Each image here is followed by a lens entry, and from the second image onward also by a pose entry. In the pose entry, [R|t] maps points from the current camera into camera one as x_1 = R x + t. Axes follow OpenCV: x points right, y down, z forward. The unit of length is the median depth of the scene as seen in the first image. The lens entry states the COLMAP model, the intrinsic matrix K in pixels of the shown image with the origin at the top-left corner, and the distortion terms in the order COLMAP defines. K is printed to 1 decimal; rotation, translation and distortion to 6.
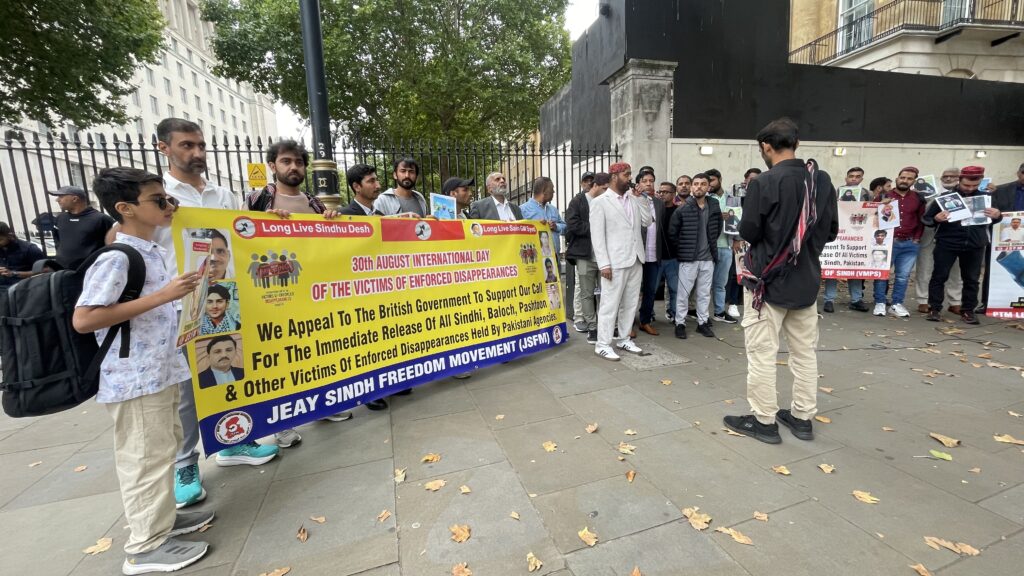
lens RADIAL K [[412.8, 0, 502.9], [0, 412.8, 292.1], [0, 0, 1]] dist [-0.005143, 0.000713]
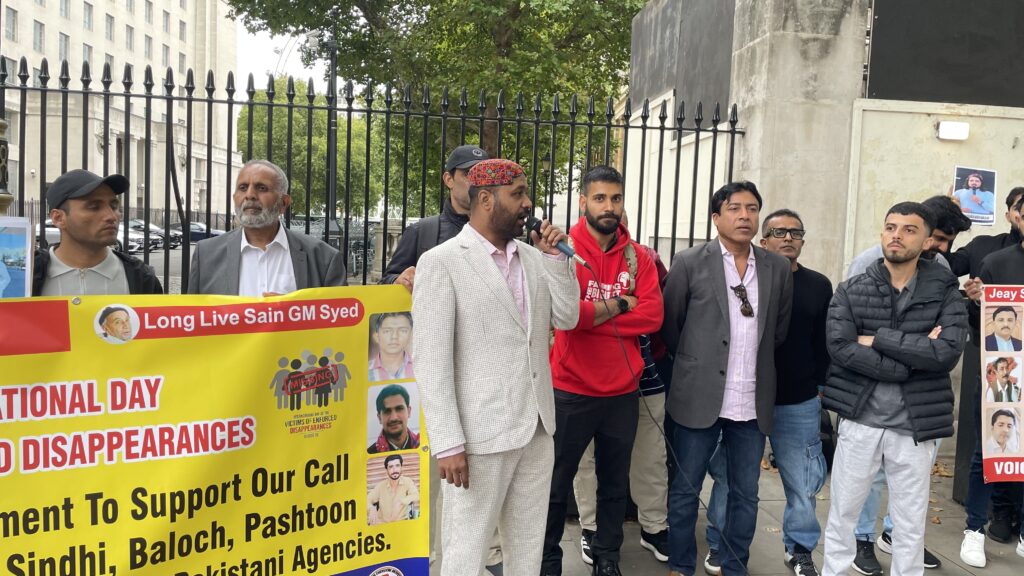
lens RADIAL K [[793.4, 0, 557.3], [0, 793.4, 270.7], [0, 0, 1]] dist [0.048065, -0.064445]
pose [[0.991065, 0.069944, -0.113569, 0.217478], [-0.082070, 0.990988, -0.105866, -0.091085], [0.105141, 0.114240, 0.987874, 0.188690]]
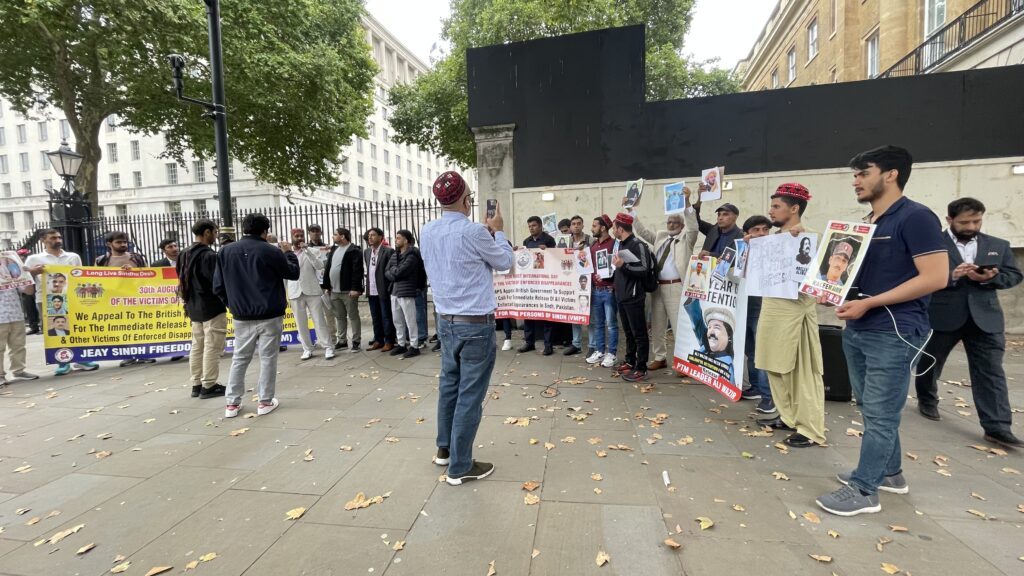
lens RADIAL K [[412.8, 0, 501.3], [0, 412.8, 294.1], [0, 0, 1]] dist [-0.005143, 0.000713]
pose [[0.881077, 0.050543, -0.470265, 0.984497], [-0.075048, 0.996617, -0.033493, -0.050693], [0.466982, 0.064803, 0.881889, 0.013752]]
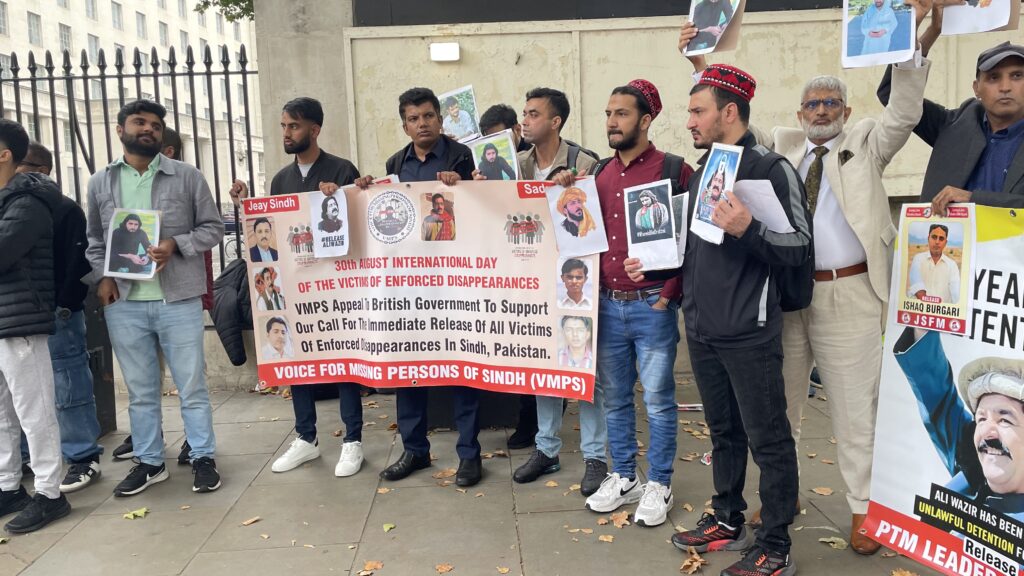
lens RADIAL K [[793.4, 0, 505.9], [0, 793.4, 286.5], [0, 0, 1]] dist [0.048065, -0.064445]
pose [[0.966395, 0.025174, -0.255828, 0.836208], [-0.036540, 0.998540, -0.039773, -0.084658], [0.254453, 0.047785, 0.965904, 0.275862]]
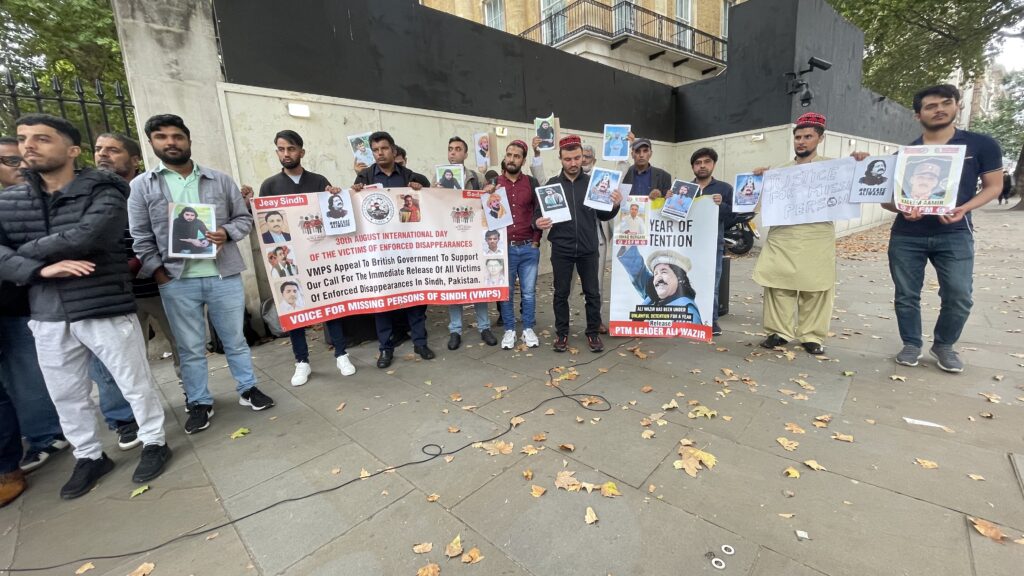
lens RADIAL K [[412.8, 0, 513.6], [0, 412.8, 286.7], [0, 0, 1]] dist [-0.005143, 0.000713]
pose [[0.880478, -0.102937, 0.462777, 0.503862], [0.097824, 0.994584, 0.035109, -0.063560], [-0.463884, 0.014358, 0.885779, 0.301613]]
